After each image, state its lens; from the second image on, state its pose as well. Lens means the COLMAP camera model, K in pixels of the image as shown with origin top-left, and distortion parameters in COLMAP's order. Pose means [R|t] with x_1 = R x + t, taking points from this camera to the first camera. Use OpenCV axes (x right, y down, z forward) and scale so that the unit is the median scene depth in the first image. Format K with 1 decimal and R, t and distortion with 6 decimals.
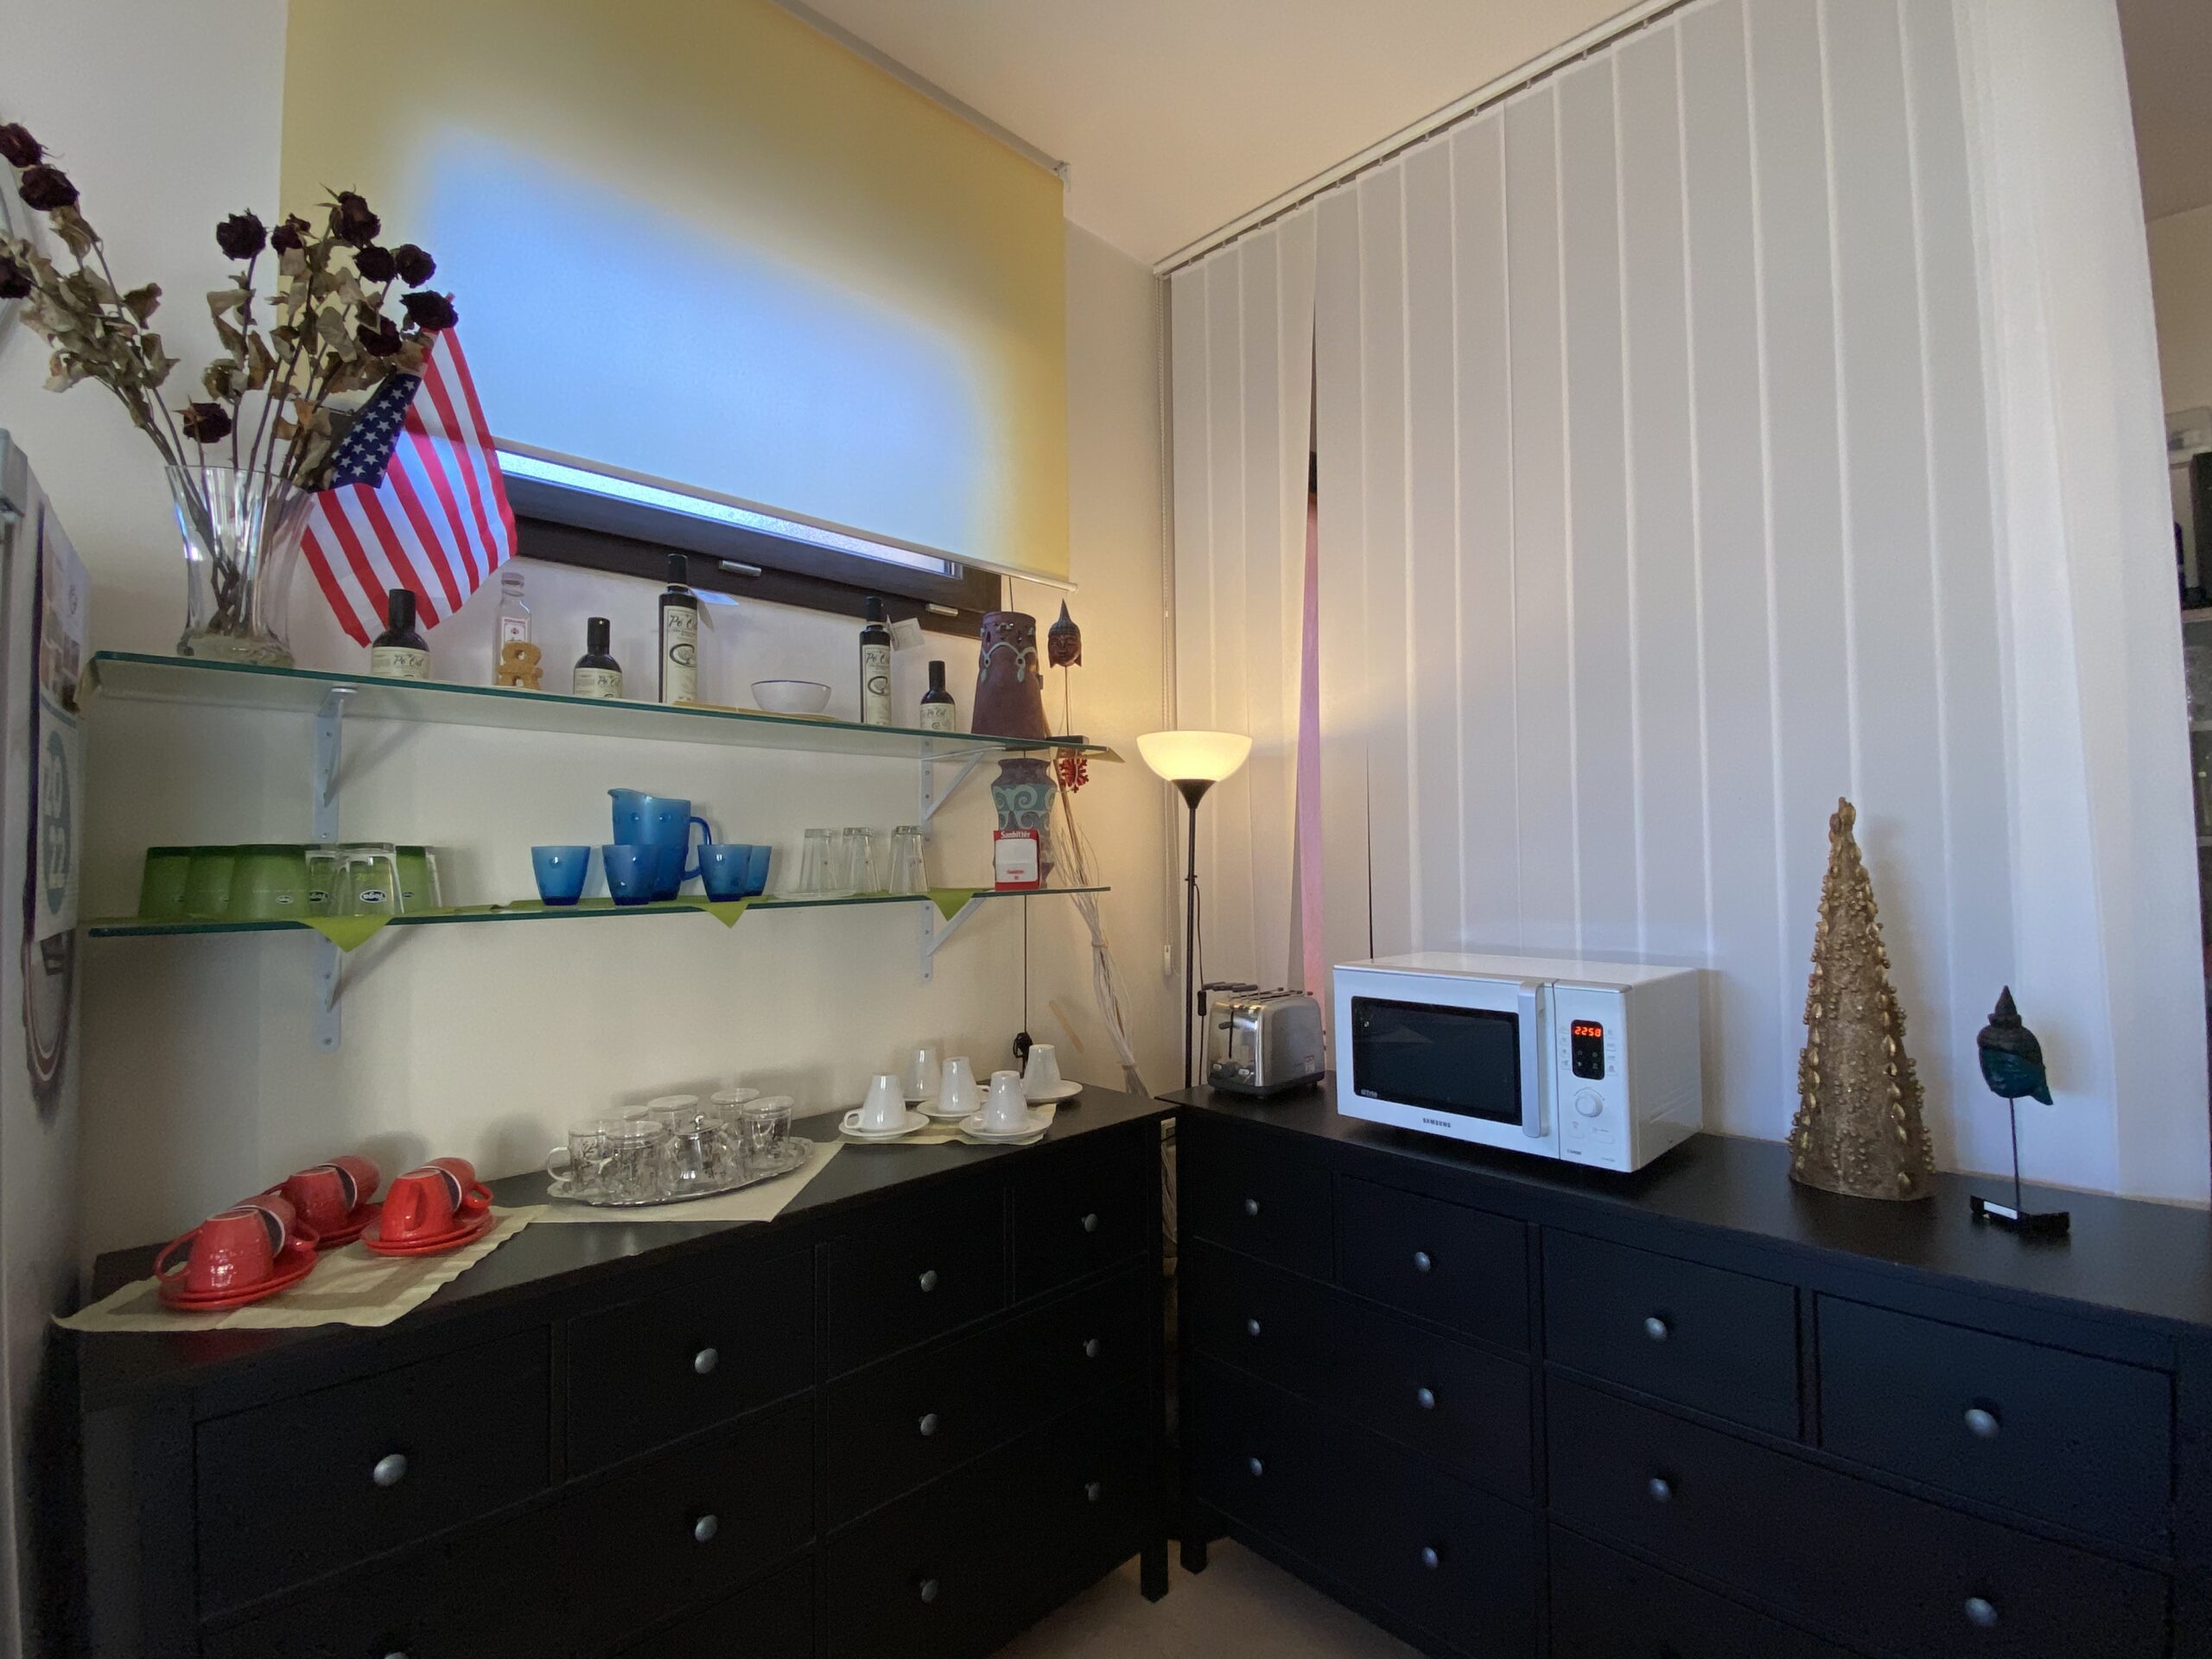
lens RADIAL K [[1034.7, 0, 1106.0], [0, 1034.7, 829.5], [0, 0, 1]] dist [-0.000410, -0.000018]
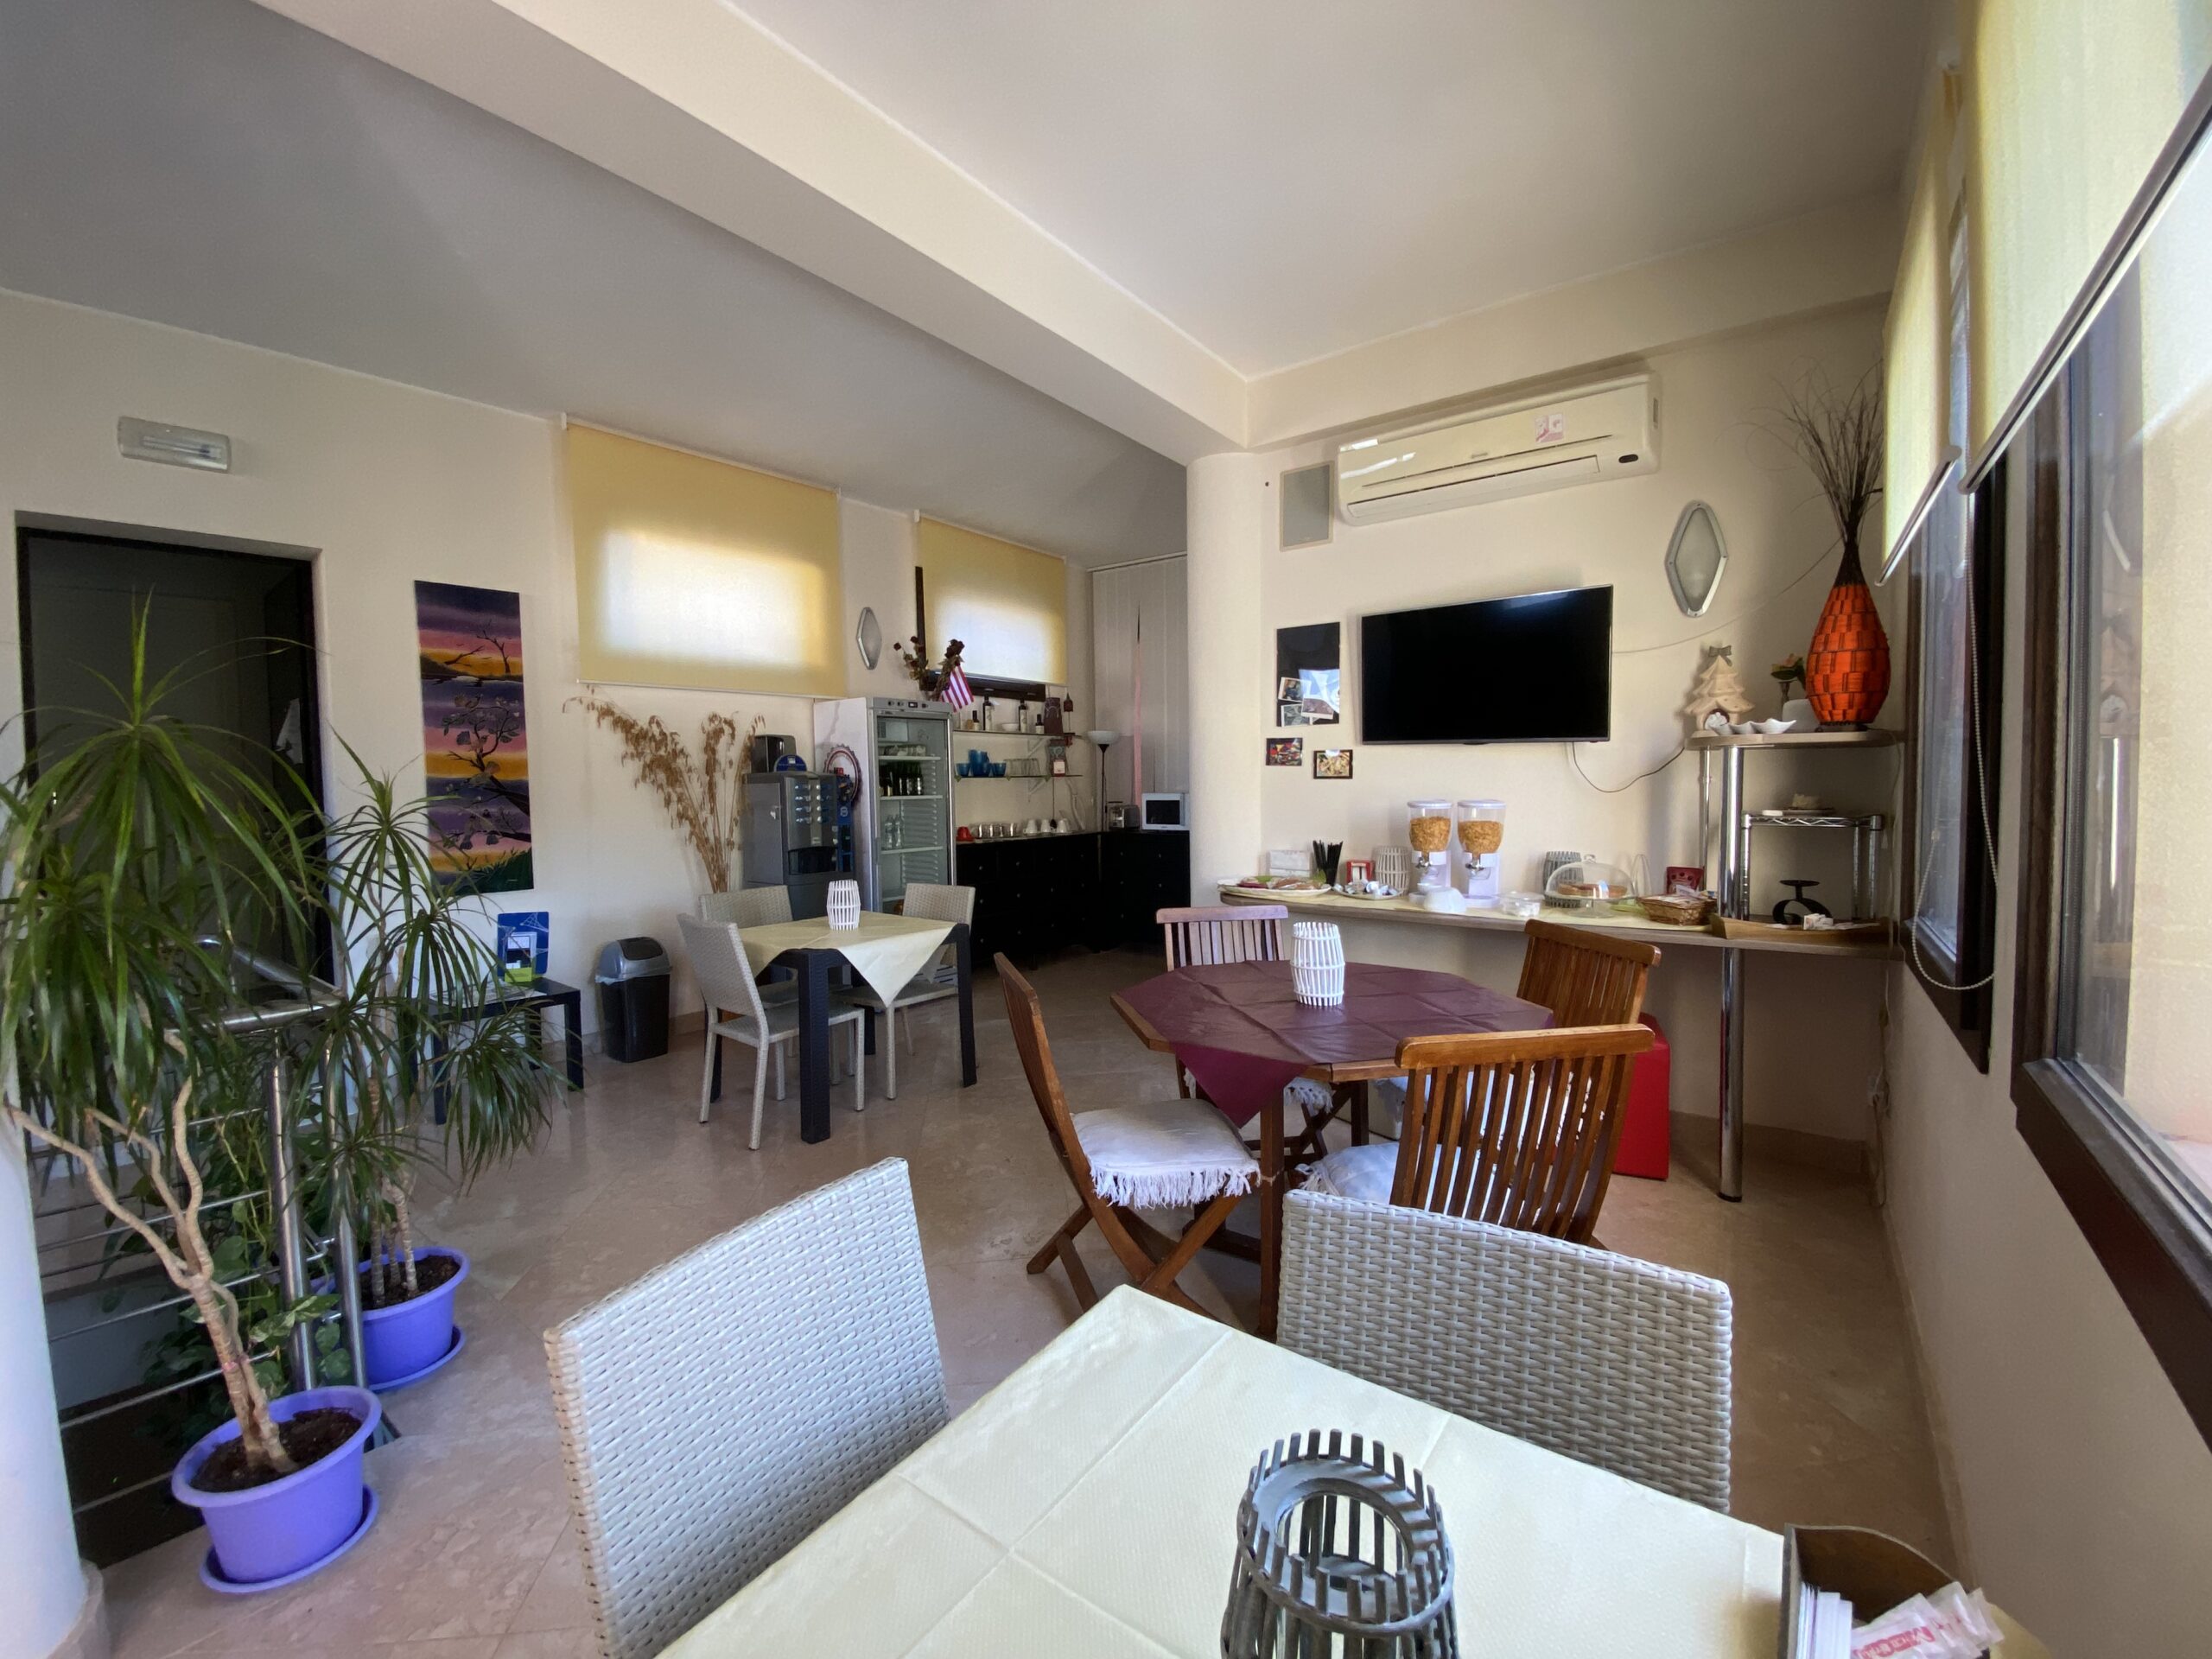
lens RADIAL K [[916.8, 0, 1106.0], [0, 916.8, 829.5], [0, 0, 1]] dist [0.023818, -0.029103]
pose [[0.990118, -0.016853, 0.139222, -0.379221], [0.005474, 0.996641, 0.081716, -0.012468], [-0.140132, -0.080146, 0.986884, -2.297875]]
